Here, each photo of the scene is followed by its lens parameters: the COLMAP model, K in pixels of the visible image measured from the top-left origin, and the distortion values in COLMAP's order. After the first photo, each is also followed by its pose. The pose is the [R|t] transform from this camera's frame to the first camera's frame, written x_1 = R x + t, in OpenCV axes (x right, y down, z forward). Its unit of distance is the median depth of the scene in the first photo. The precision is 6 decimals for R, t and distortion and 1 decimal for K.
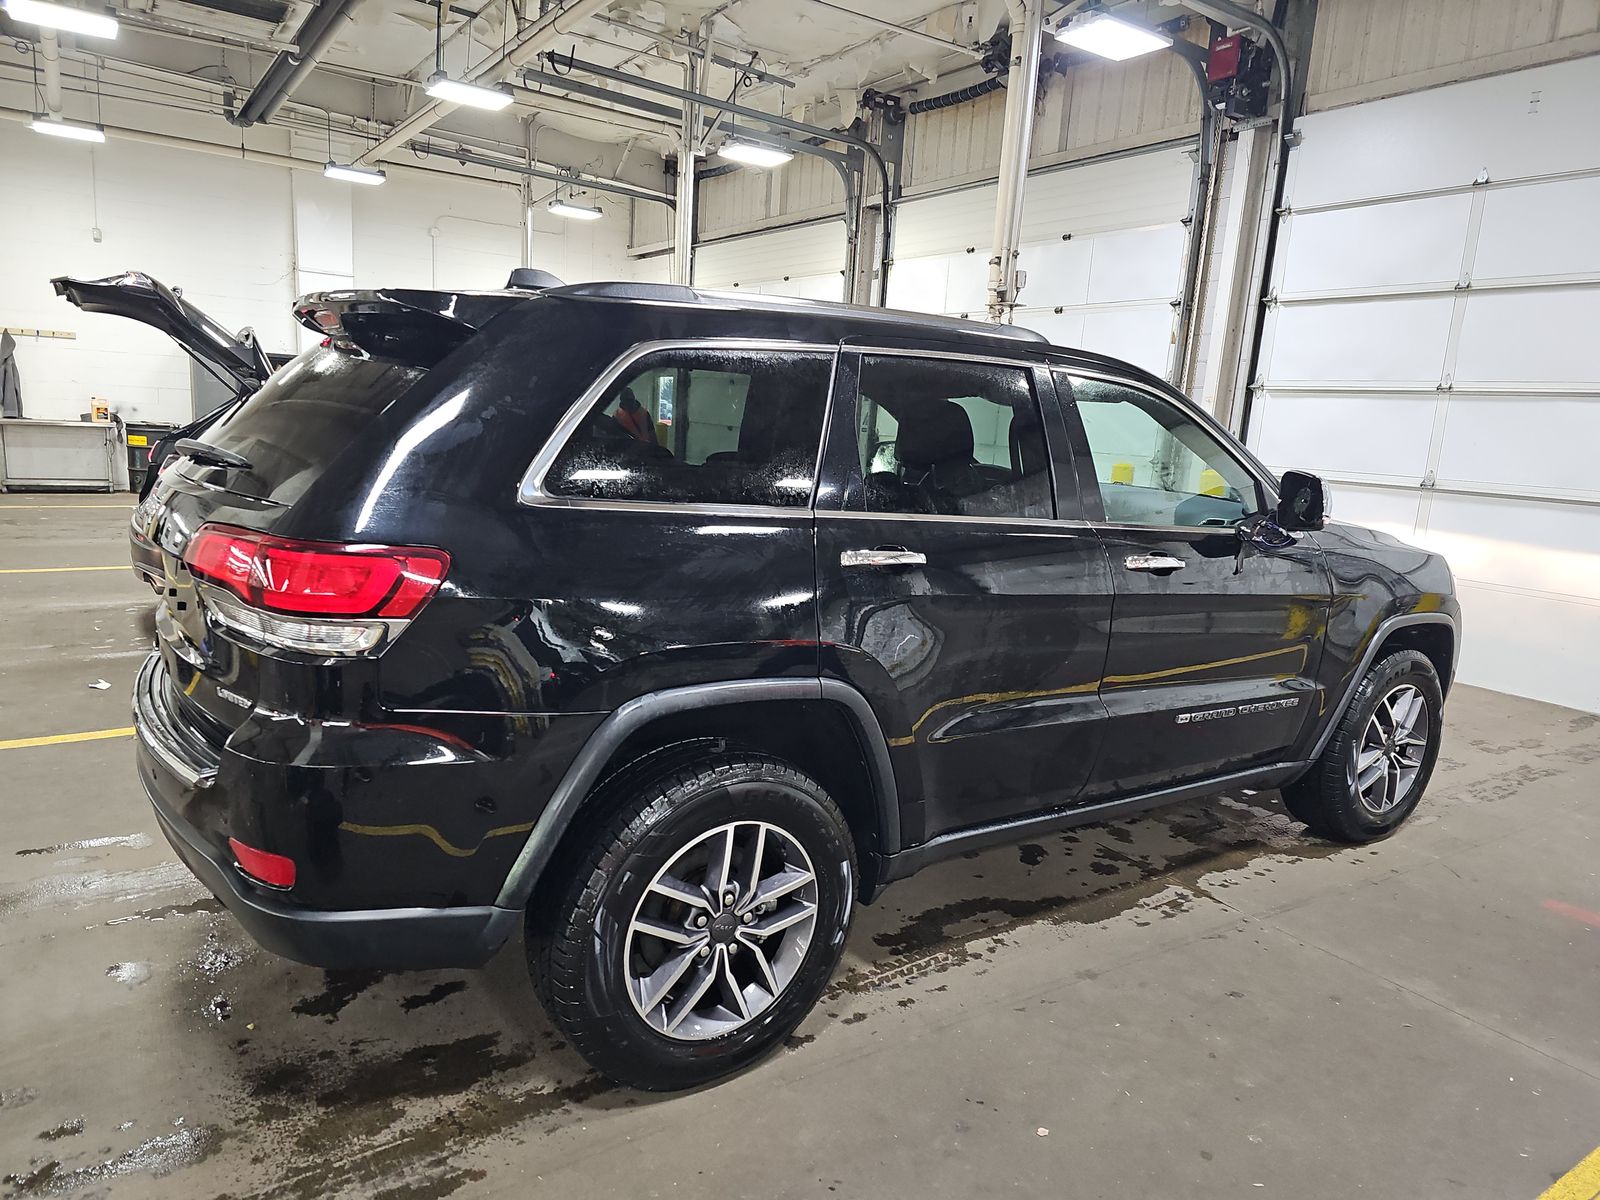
lens RADIAL K [[1050.9, 0, 799.9], [0, 1050.9, 610.5], [0, 0, 1]] dist [0.031426, -0.023022]
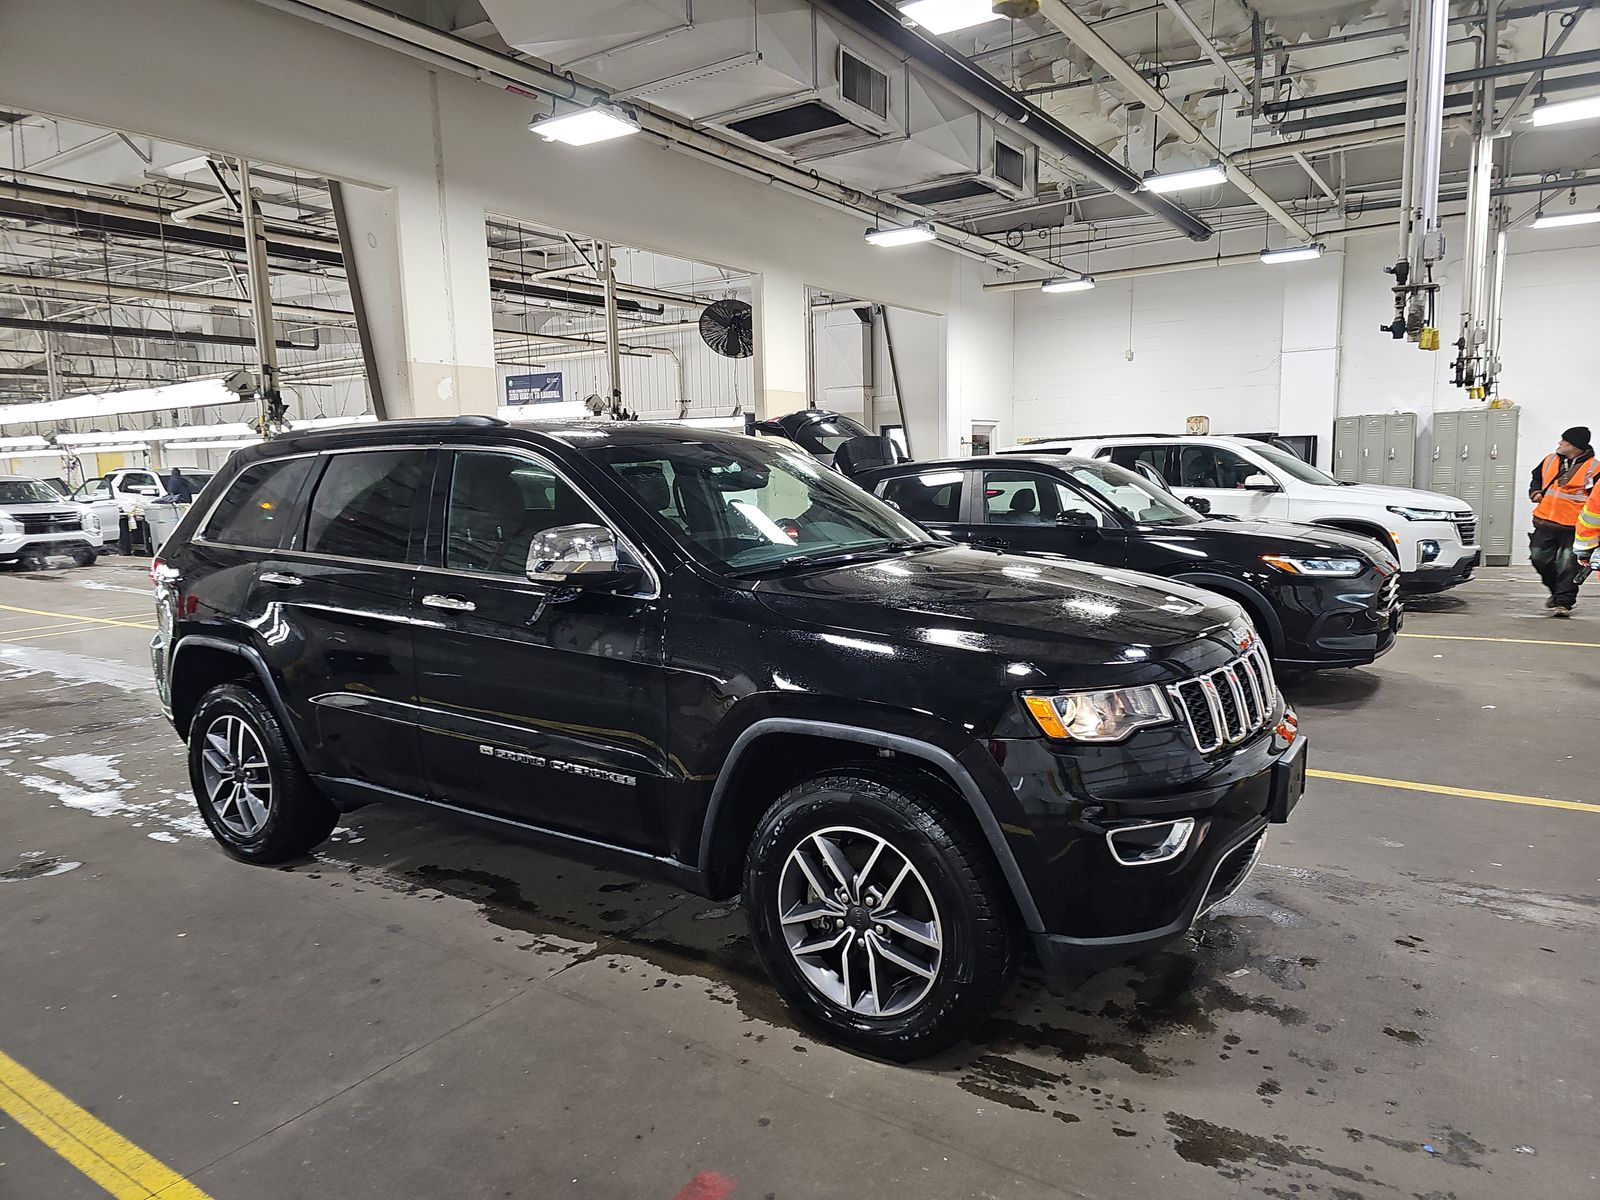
lens RADIAL K [[1050.9, 0, 795.5], [0, 1050.9, 595.8], [0, 0, 1]] dist [0.031426, -0.023022]
pose [[0.373486, 0.043000, -0.926639, 1.345605], [-0.122282, 0.992490, -0.003231, -0.082271], [0.919541, 0.114518, 0.375939, 0.783836]]
